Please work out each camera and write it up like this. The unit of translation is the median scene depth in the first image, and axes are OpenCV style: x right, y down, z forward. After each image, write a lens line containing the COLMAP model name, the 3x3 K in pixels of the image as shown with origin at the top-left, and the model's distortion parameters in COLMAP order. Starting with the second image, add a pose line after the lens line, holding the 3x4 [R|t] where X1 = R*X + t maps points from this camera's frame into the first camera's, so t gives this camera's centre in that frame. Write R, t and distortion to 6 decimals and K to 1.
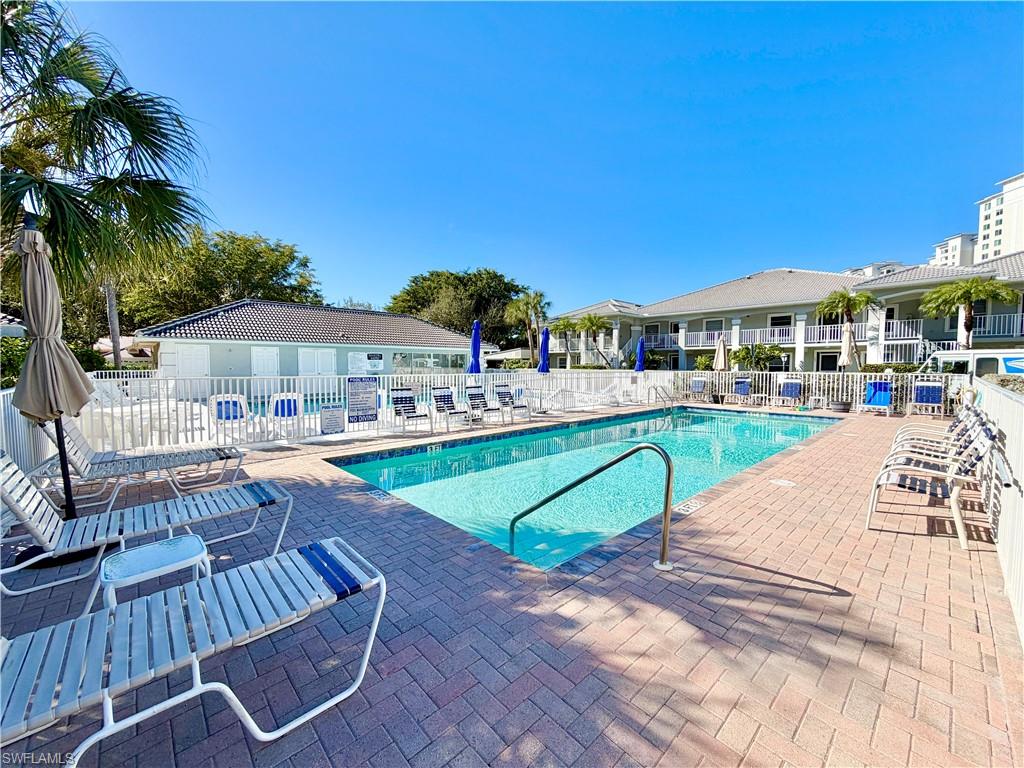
lens RADIAL K [[399.6, 0, 512.0], [0, 399.6, 384.0], [0, 0, 1]] dist [-0.000047, -0.000018]
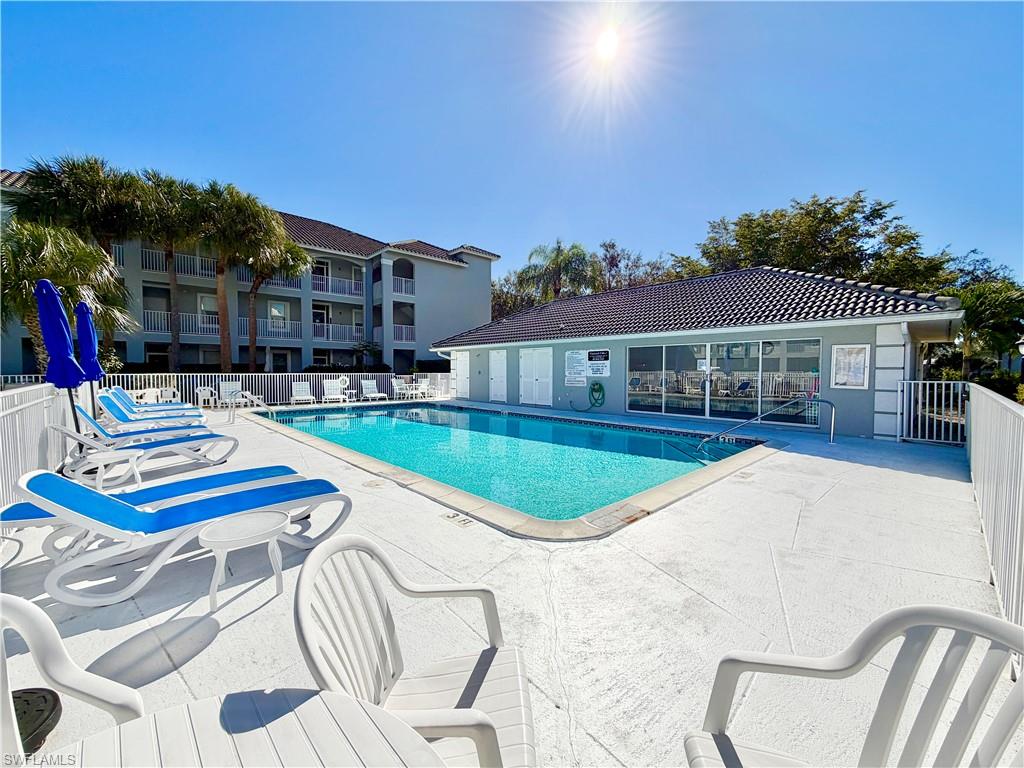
lens RADIAL K [[405.9, 0, 512.6], [0, 405.9, 384.6], [0, 0, 1]] dist [-0.000304, -0.000100]
pose [[0.003372, 0.039297, -0.999222, 0.325278], [-0.050937, 0.997937, 0.039075, -0.044037], [0.998696, 0.050766, 0.005366, 0.923475]]
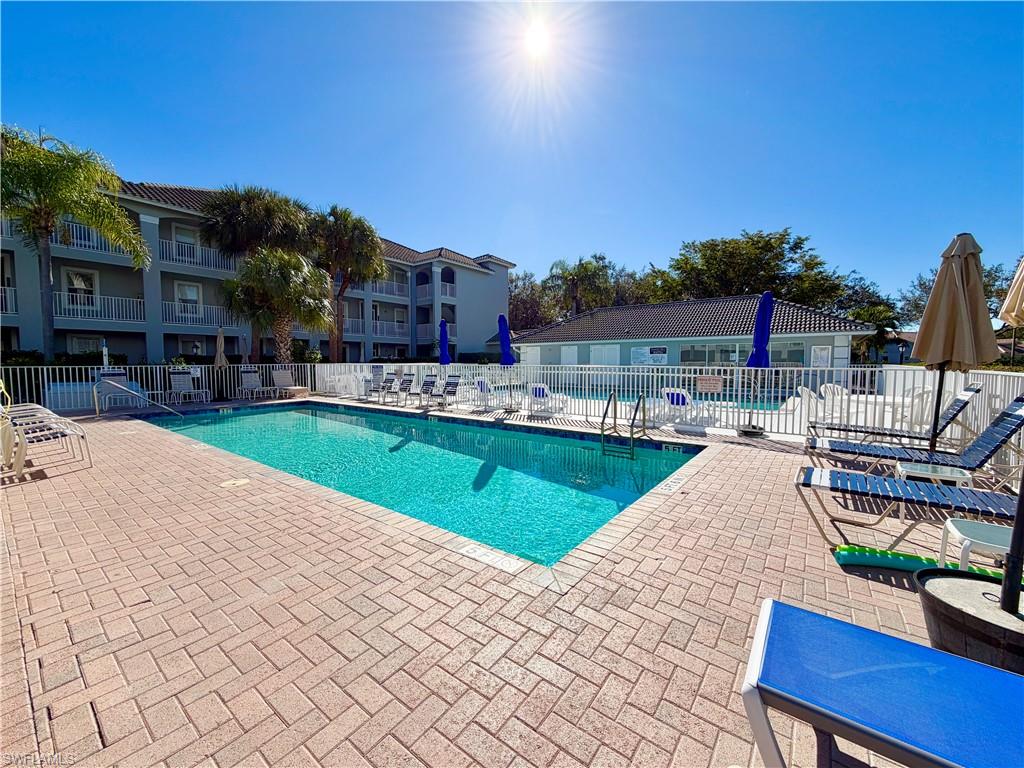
lens RADIAL K [[405.9, 0, 512.6], [0, 405.9, 384.6], [0, 0, 1]] dist [-0.000304, -0.000100]
pose [[0.168458, 0.056468, -0.984090, 0.598146], [-0.048080, 0.997640, 0.049015, -0.019867], [0.984536, 0.039058, 0.170776, 0.529065]]
